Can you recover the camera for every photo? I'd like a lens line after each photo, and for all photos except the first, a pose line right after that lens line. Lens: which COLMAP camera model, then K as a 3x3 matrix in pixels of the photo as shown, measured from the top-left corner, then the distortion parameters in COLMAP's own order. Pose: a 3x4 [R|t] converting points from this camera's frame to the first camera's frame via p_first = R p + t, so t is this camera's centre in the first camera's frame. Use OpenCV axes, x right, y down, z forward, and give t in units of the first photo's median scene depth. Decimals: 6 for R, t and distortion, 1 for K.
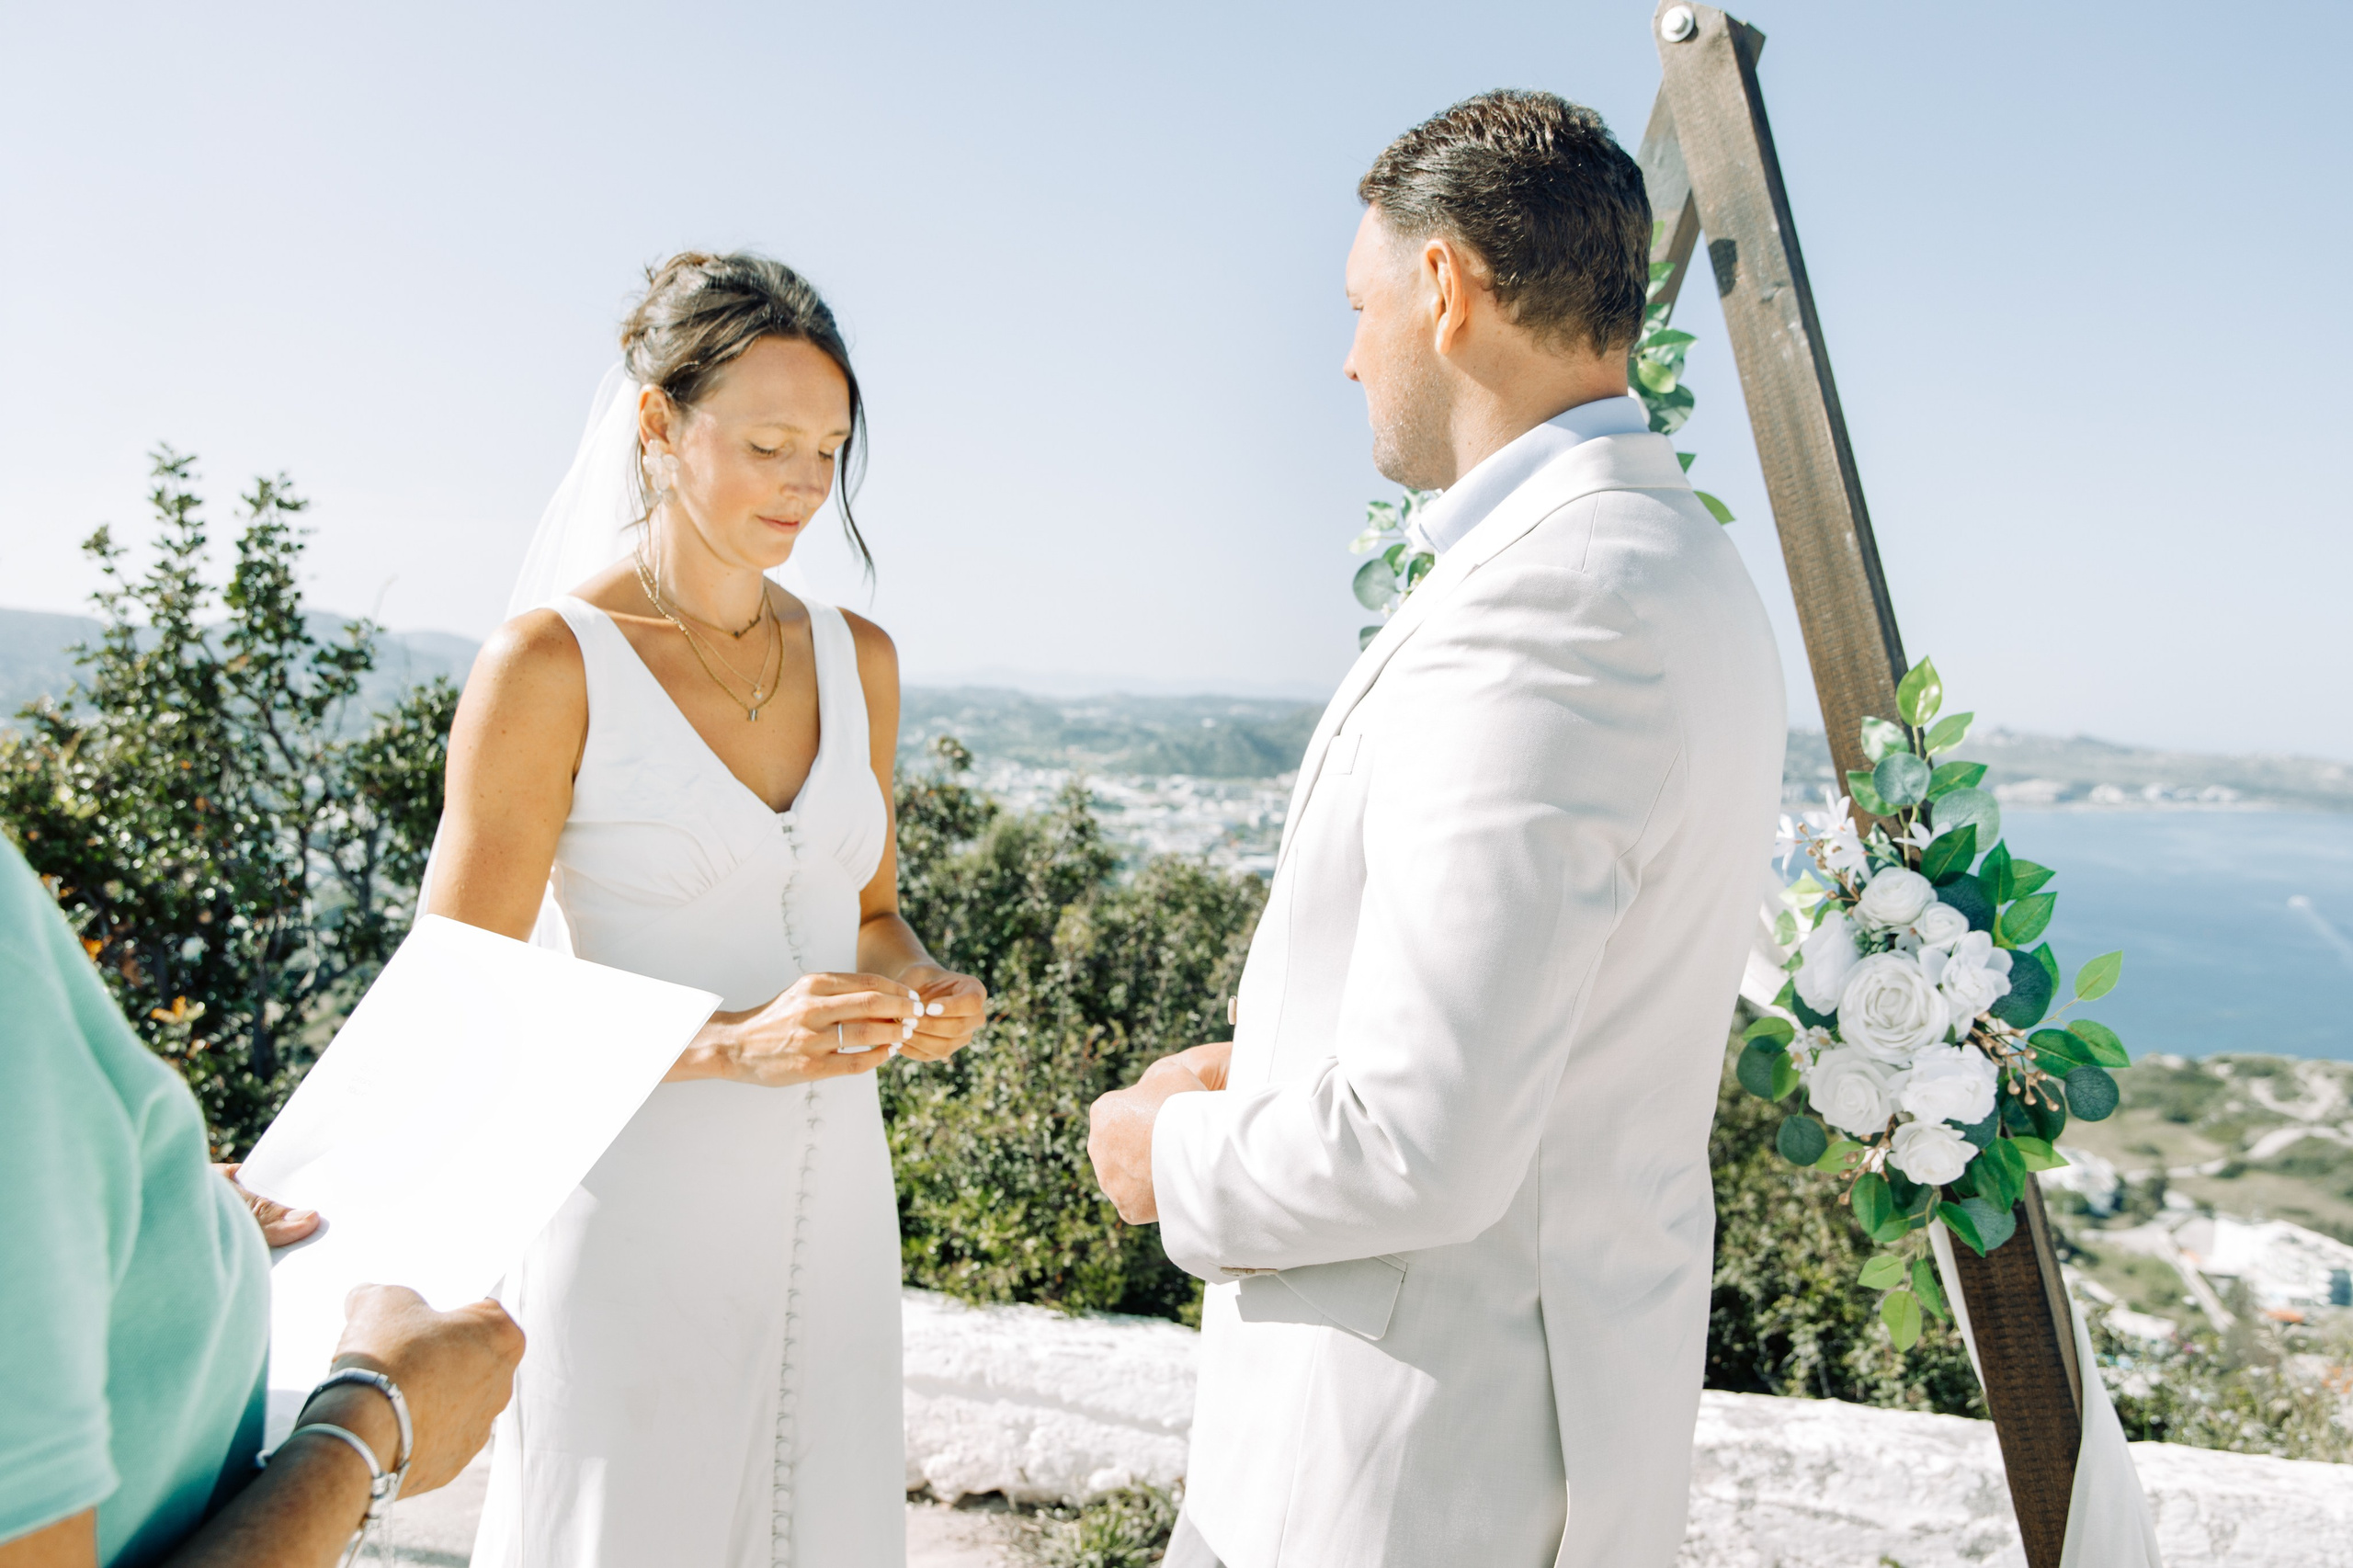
lens RADIAL K [[1900.4, 0, 1179.4], [0, 1900.4, 784.7], [0, 0, 1]] dist [-0.015468, 0.006403]
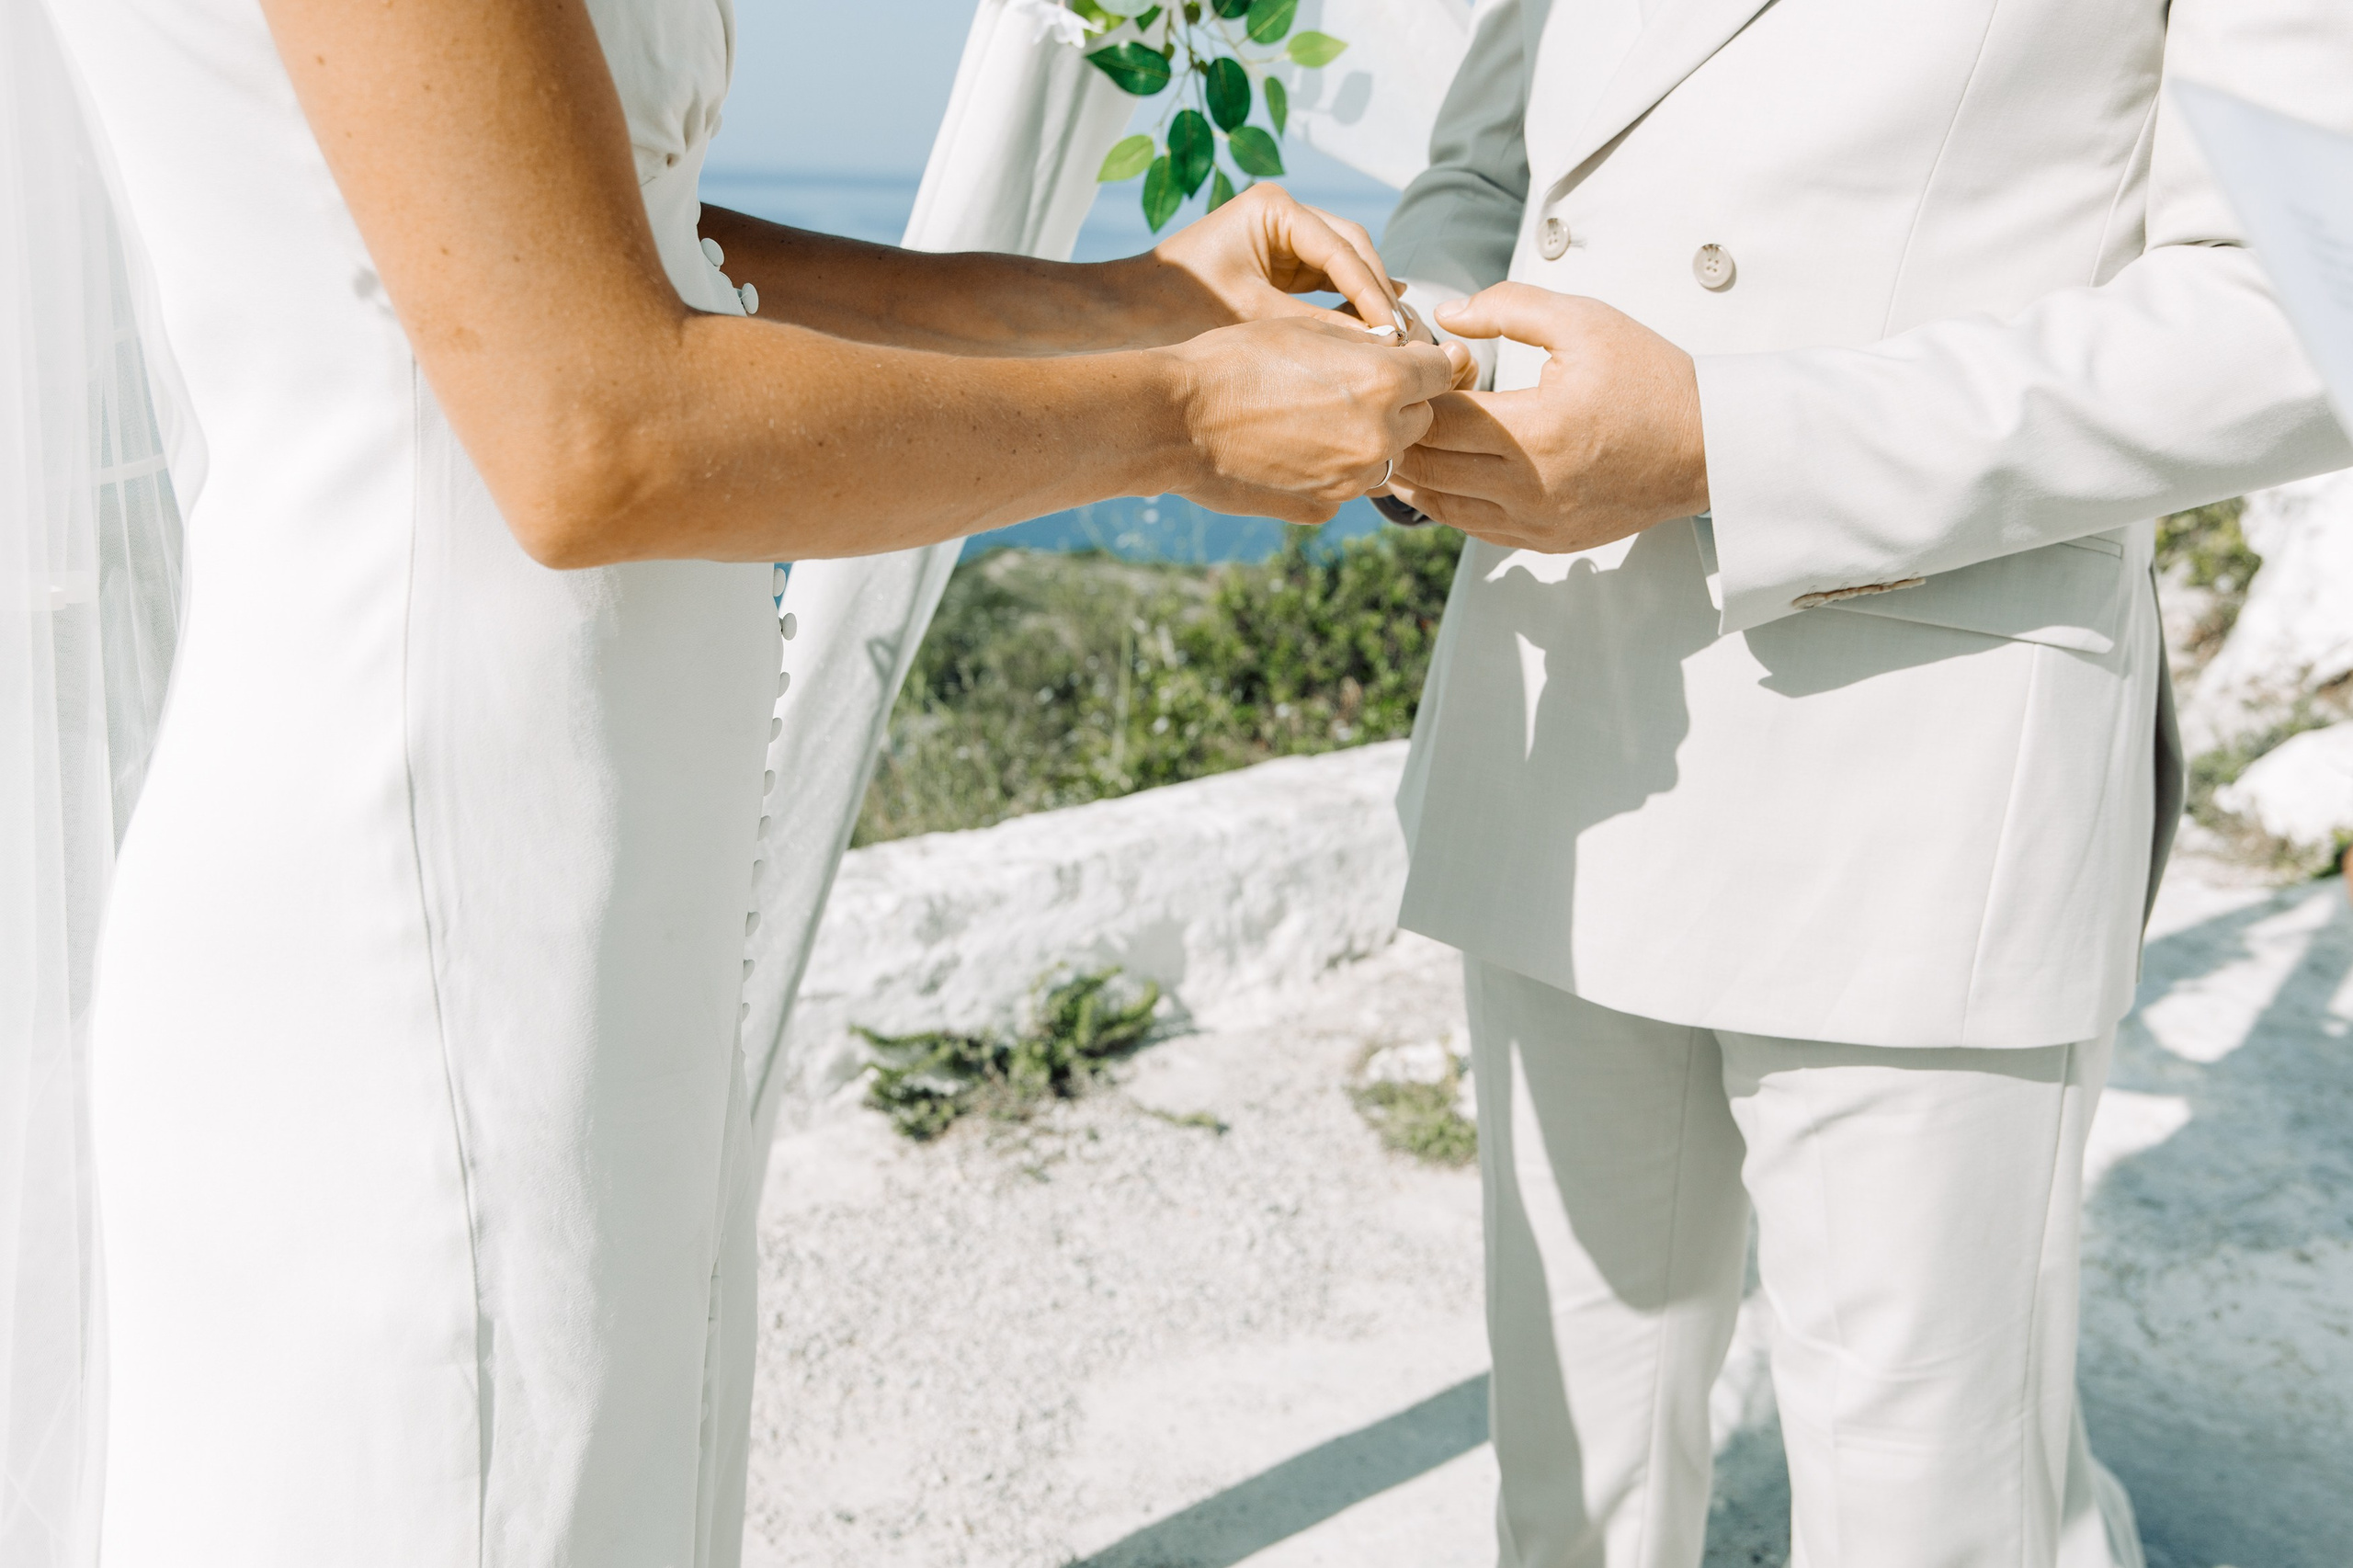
lens RADIAL K [[2395.0, 0, 1168.7], [0, 2395.0, 774.7], [0, 0, 1]] dist [0.018754, 0.000000]
pose [[0.579663, -0.232556, 0.780967, -0.342065], [0.036829, 0.964908, 0.259994, 0.029917], [-0.814024, -0.121947, 0.567886, 0.293264]]
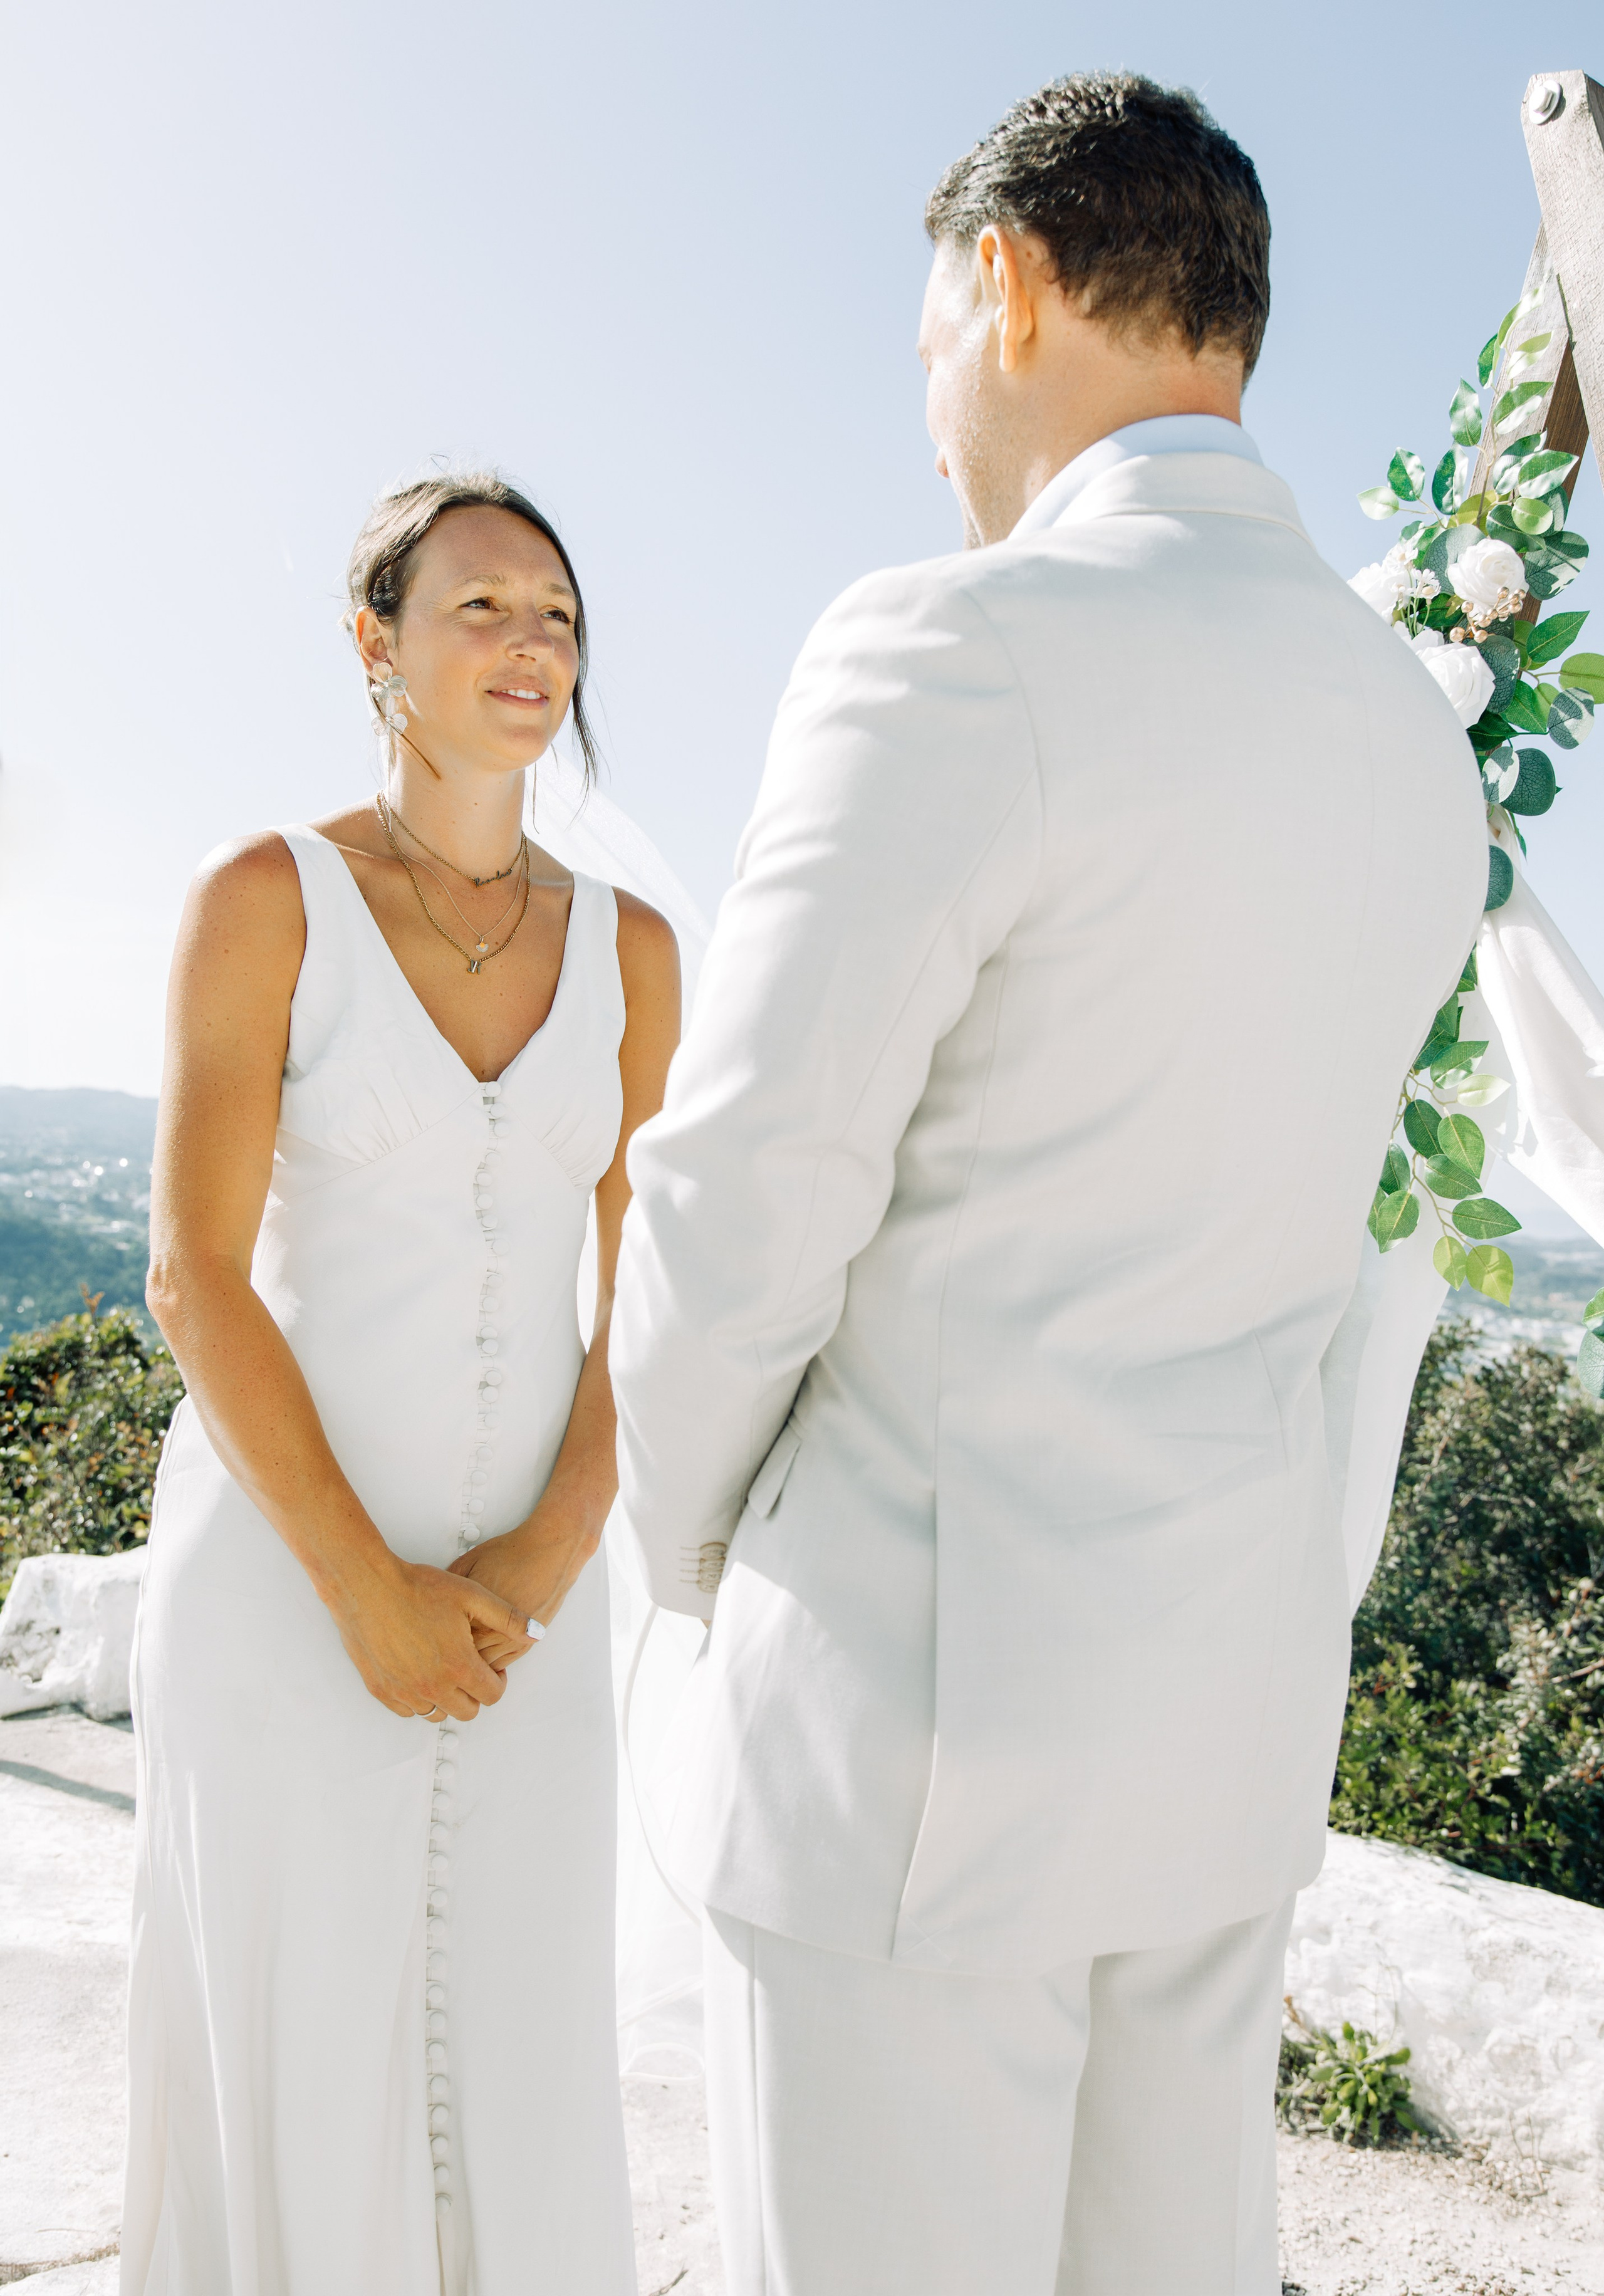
lens RADIAL K [[1963.1, 0, 853.2], [0, 1963.1, 1114.1], [0, 0, 1]] dist [0.012877, -0.019122]
pose [[0.920330, -0.002043, -0.391139, 0.179115], [-0.039836, 0.994297, -0.098925, 0.073877], [0.389110, 0.106625, 0.915000, 0.085826]]
